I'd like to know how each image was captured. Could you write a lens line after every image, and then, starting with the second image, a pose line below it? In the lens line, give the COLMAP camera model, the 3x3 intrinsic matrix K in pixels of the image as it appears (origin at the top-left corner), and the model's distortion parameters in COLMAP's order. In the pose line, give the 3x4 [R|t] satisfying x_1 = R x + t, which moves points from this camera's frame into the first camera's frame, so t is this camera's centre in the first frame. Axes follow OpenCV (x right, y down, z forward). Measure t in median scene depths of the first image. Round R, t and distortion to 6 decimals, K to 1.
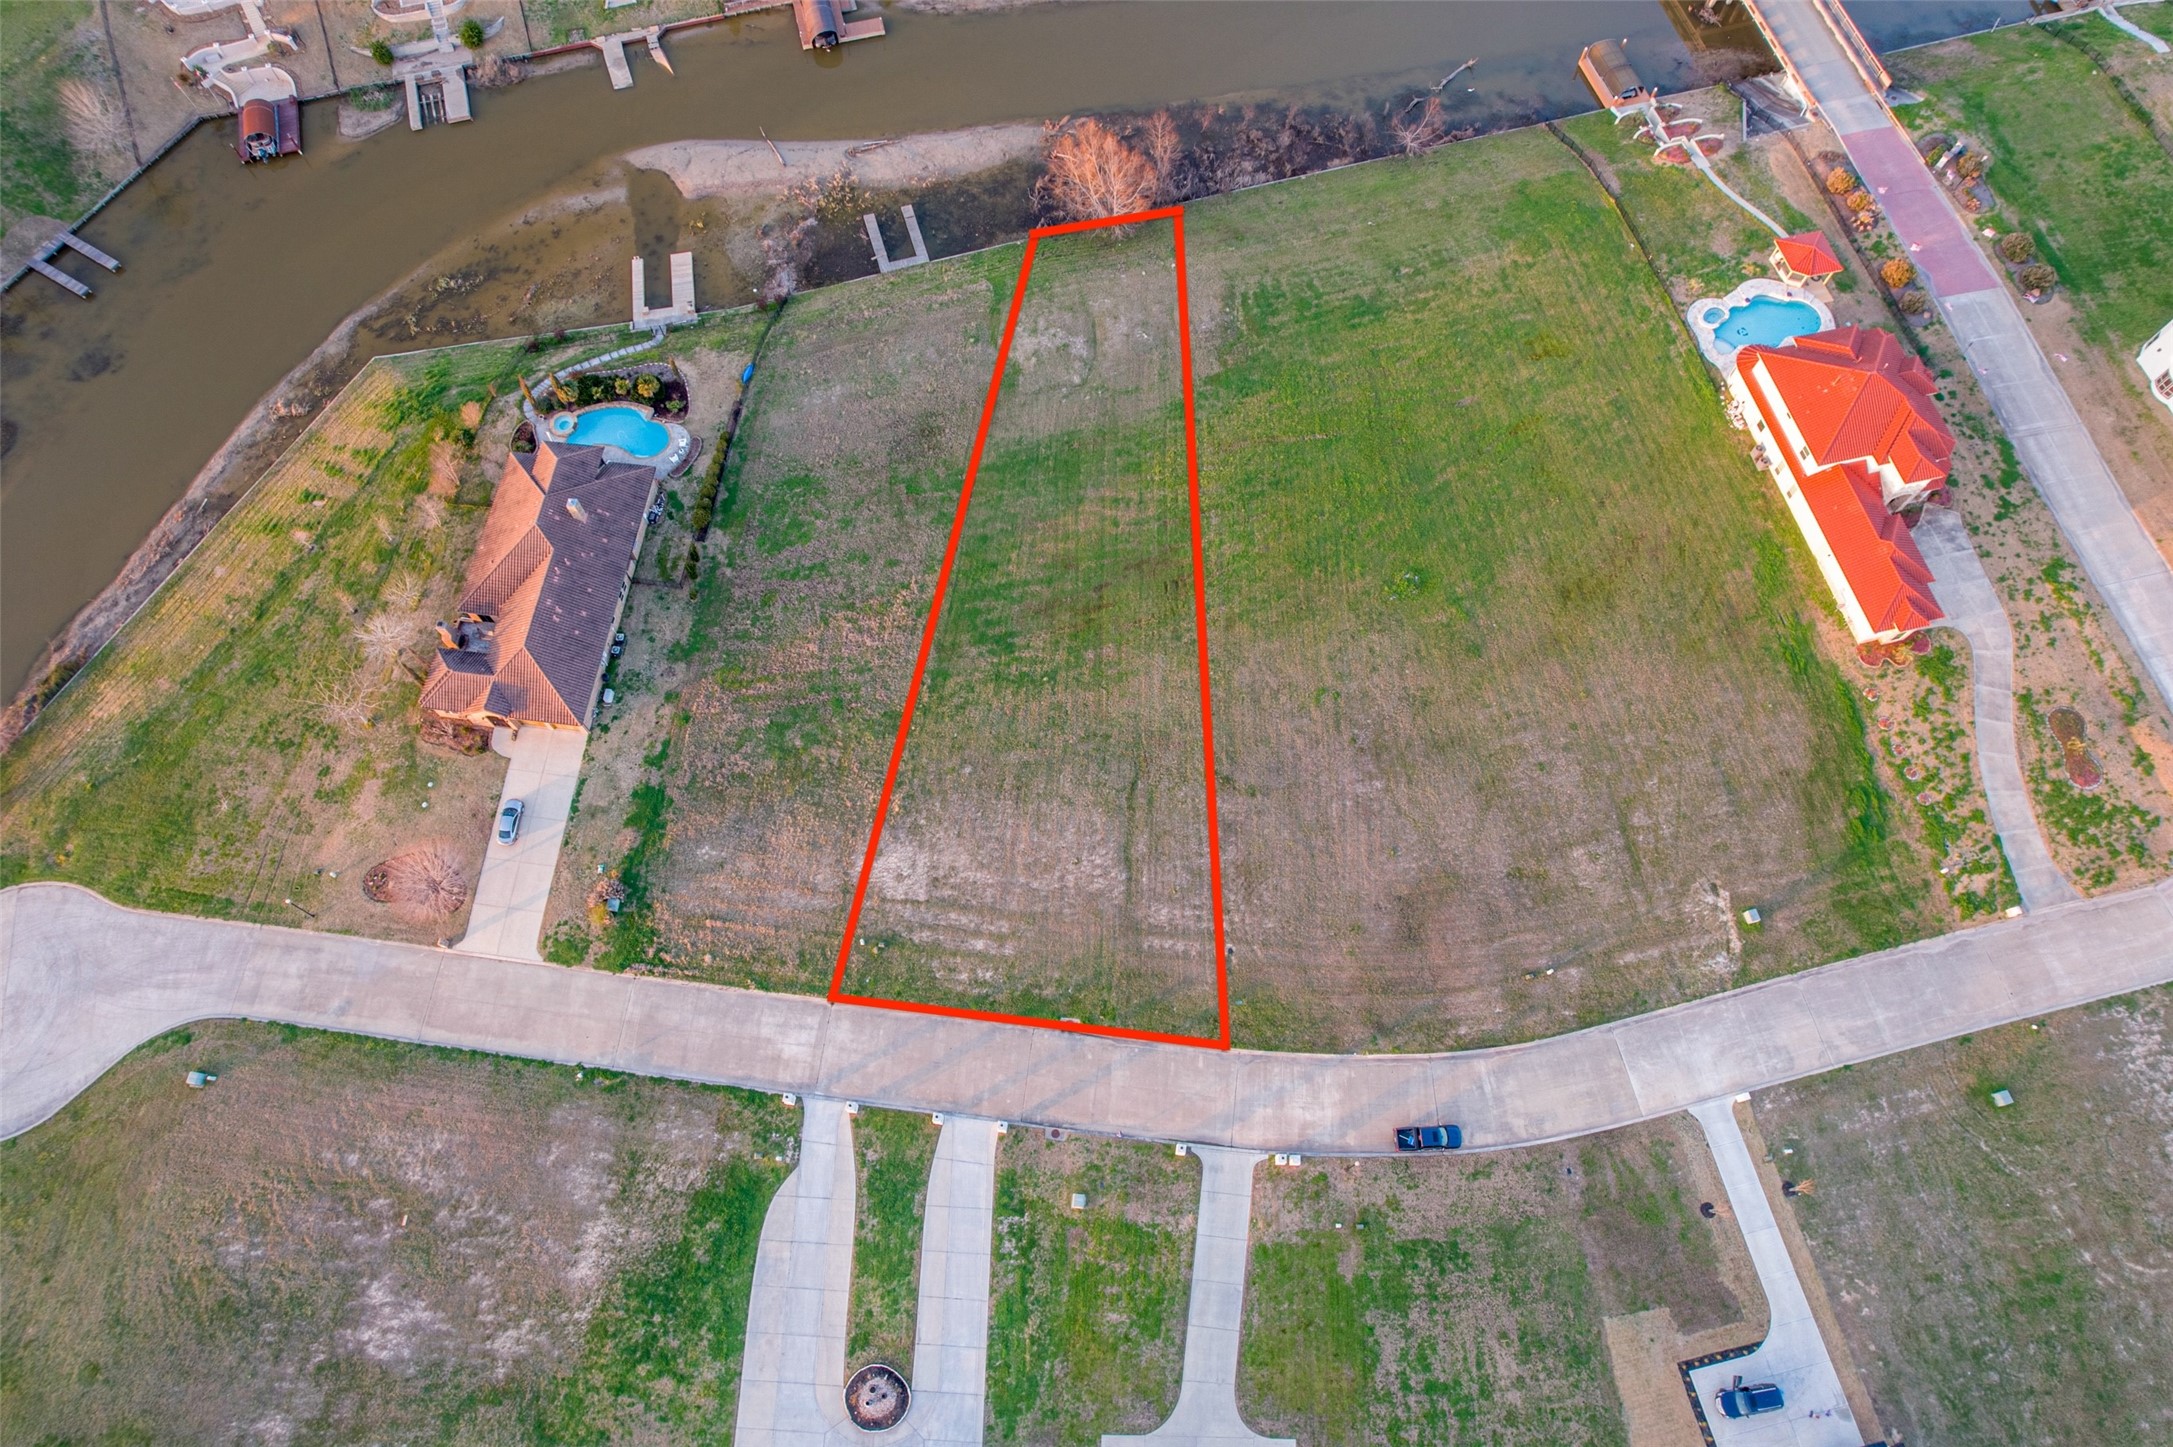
lens RADIAL K [[1396.0, 0, 1068.5], [0, 1396.0, 738.9], [0, 0, 1]] dist [-0.080096, 0.072330]
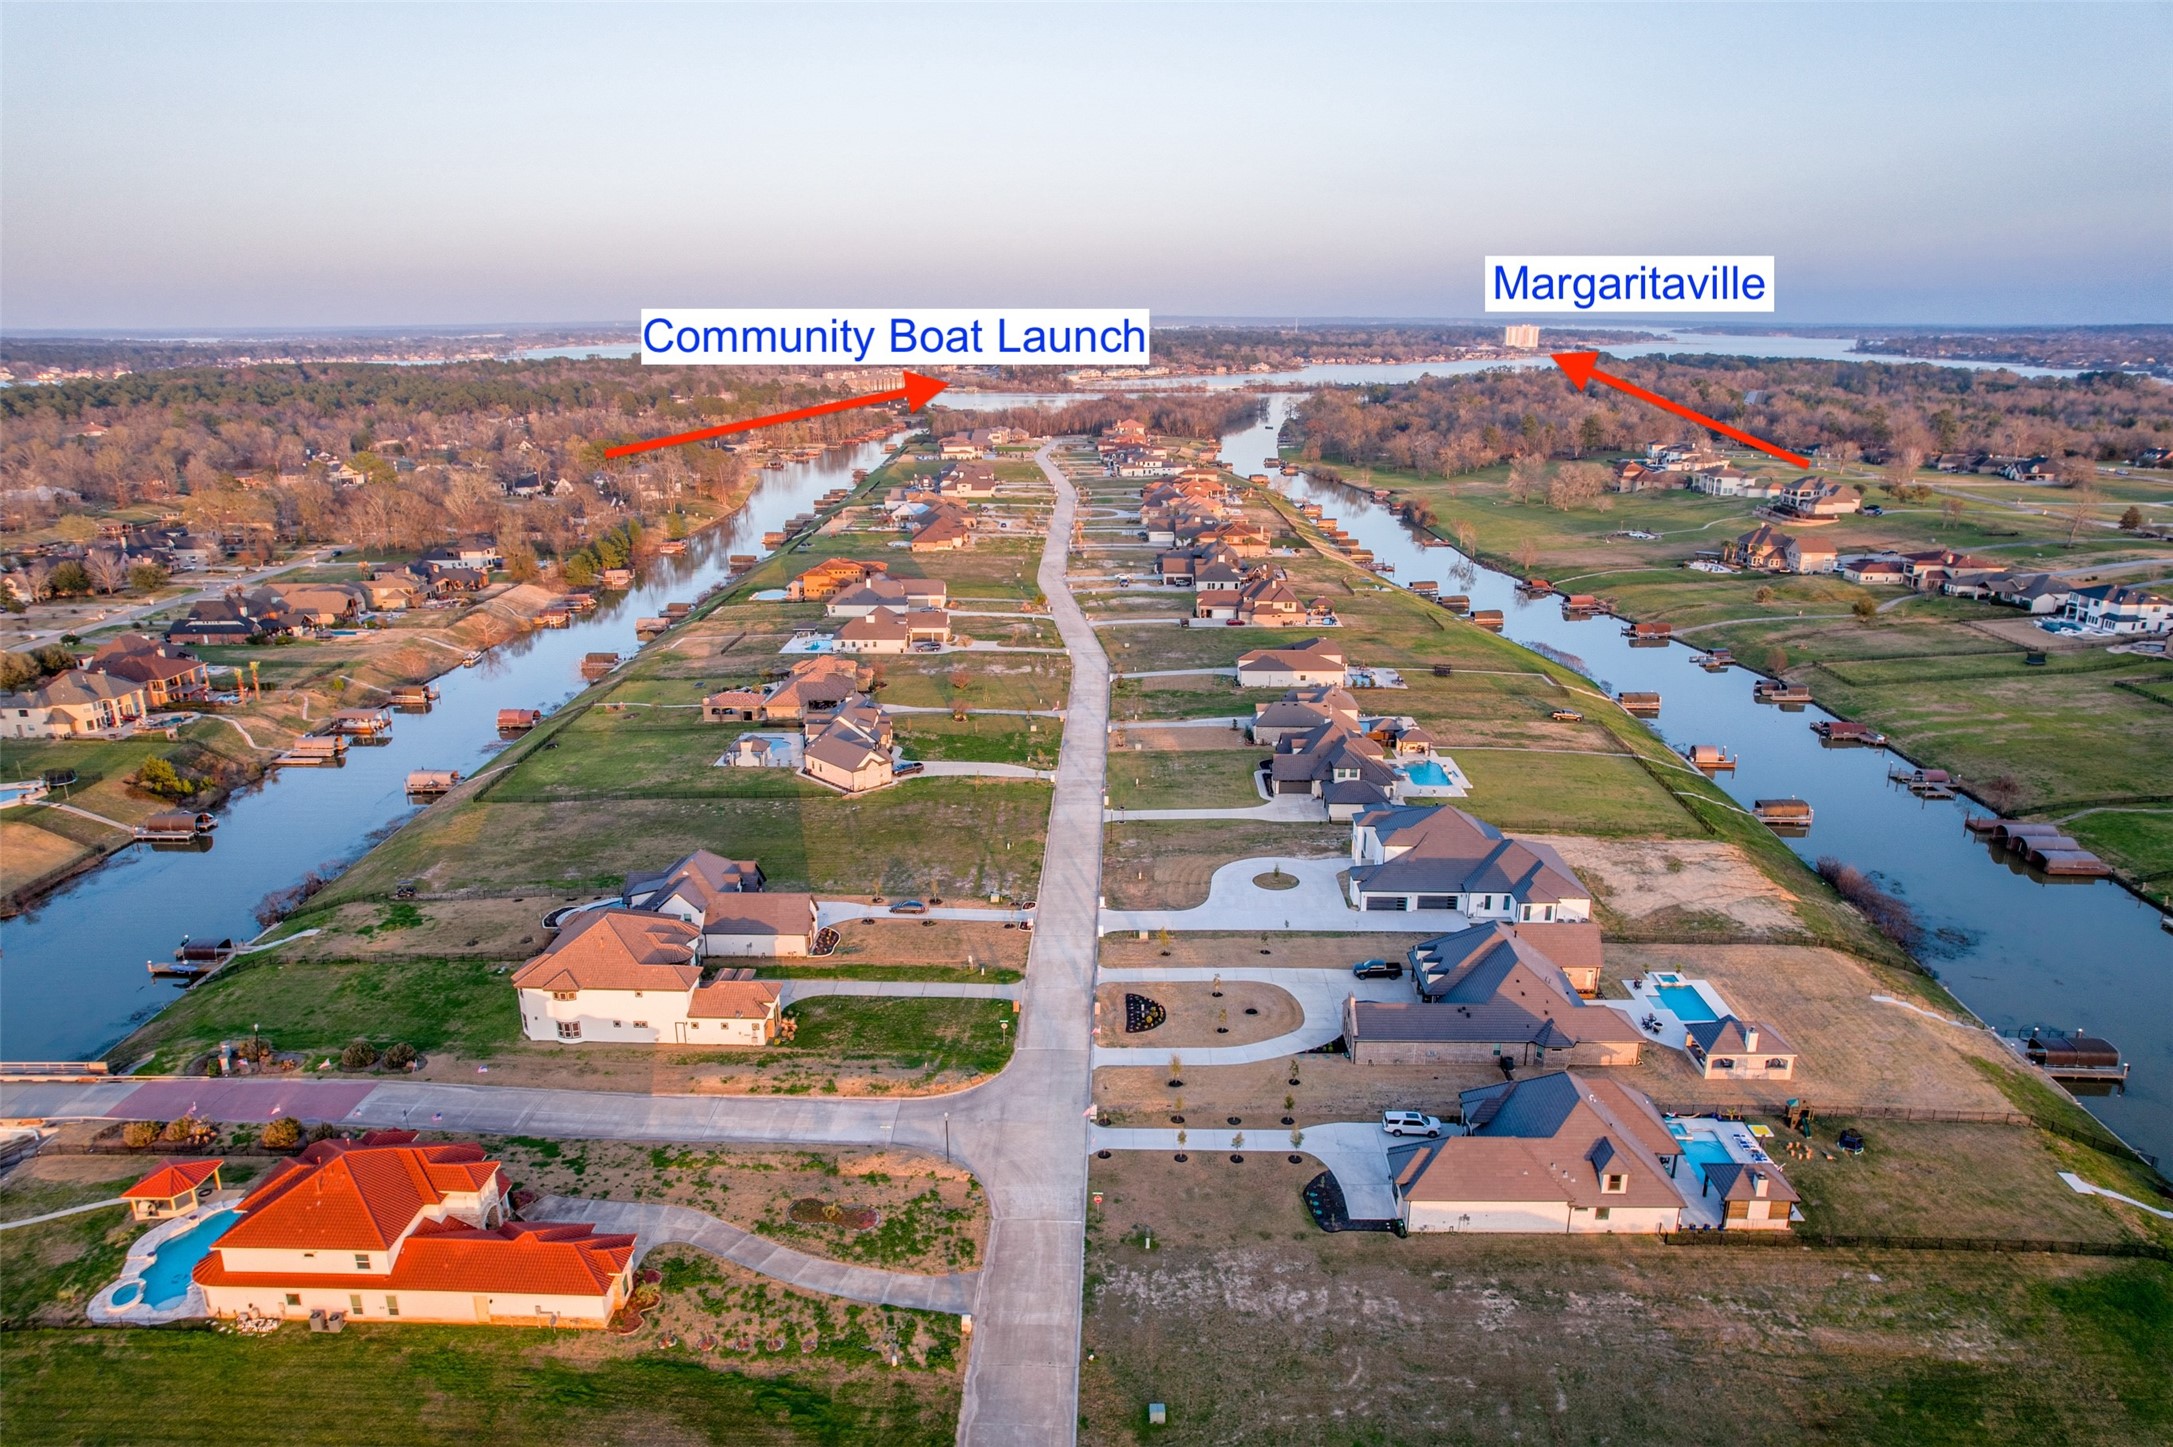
lens RADIAL K [[1396.0, 0, 1082.2], [0, 1396.0, 719.1], [0, 0, 1]] dist [-0.080096, 0.072330]
pose [[0.262477, -0.271394, 0.925987, 0.004347], [0.891266, 0.435952, -0.124864, 0.125210], [-0.369799, 0.858074, 0.356311, 0.309038]]
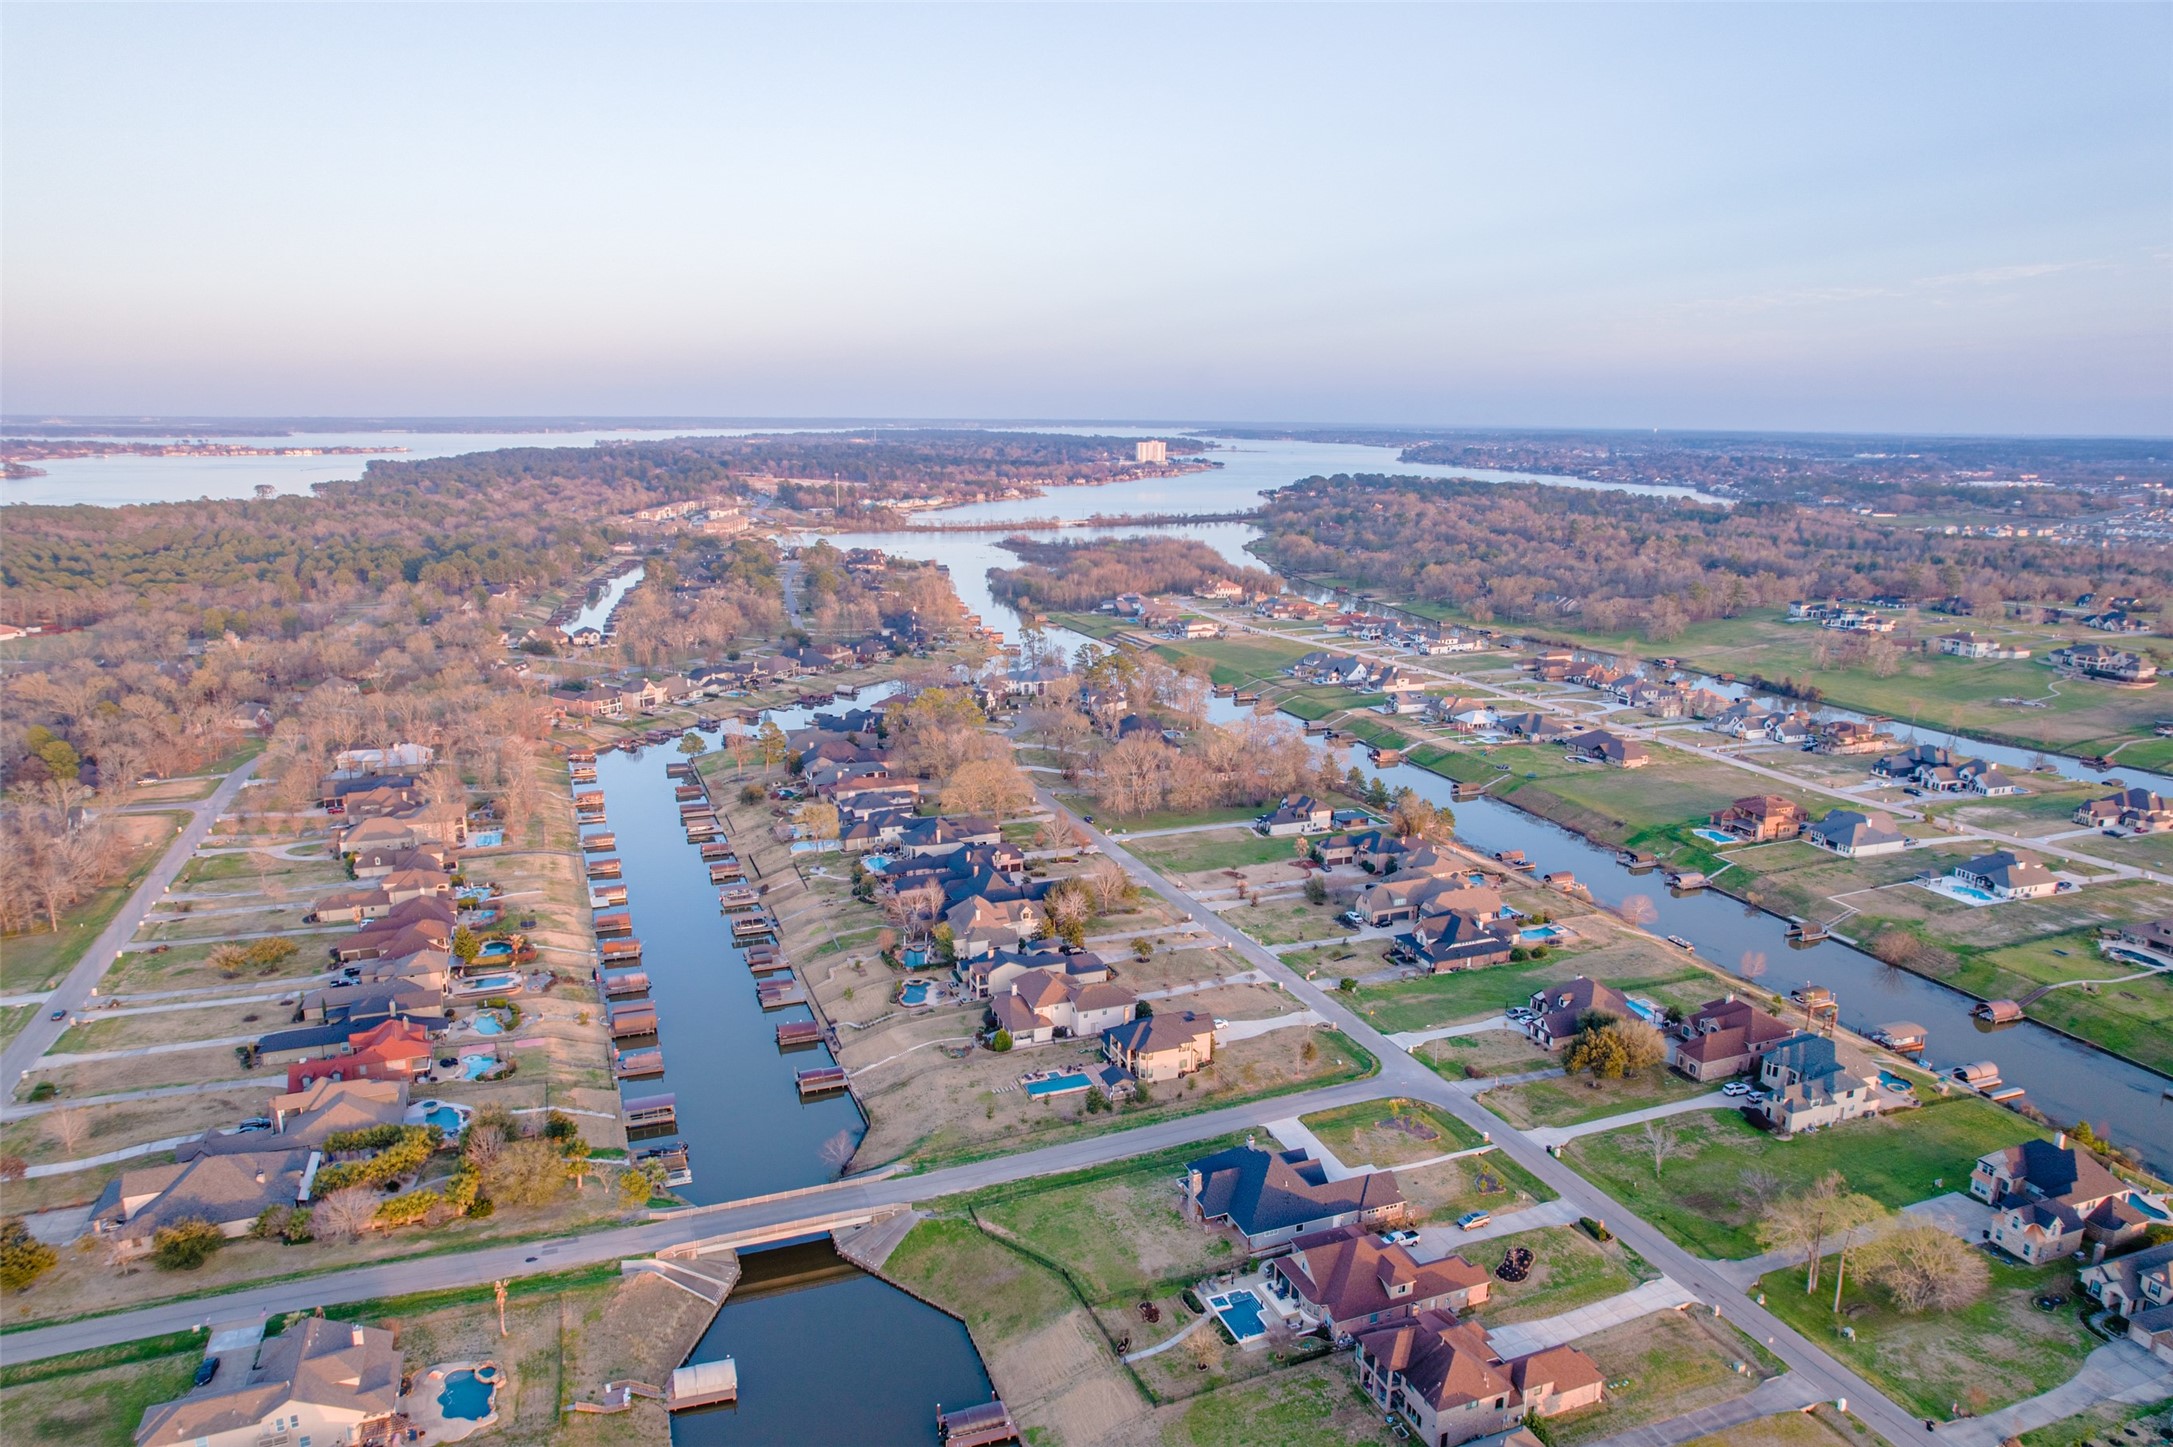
lens RADIAL K [[1396.0, 0, 1079.5], [0, 1396.0, 713.2], [0, 0, 1]] dist [-0.080096, 0.072330]
pose [[-0.106733, -0.211900, 0.971445, -0.126751], [0.913759, 0.364275, 0.179854, -2.908474], [-0.391985, 0.906864, 0.154746, 1.217674]]
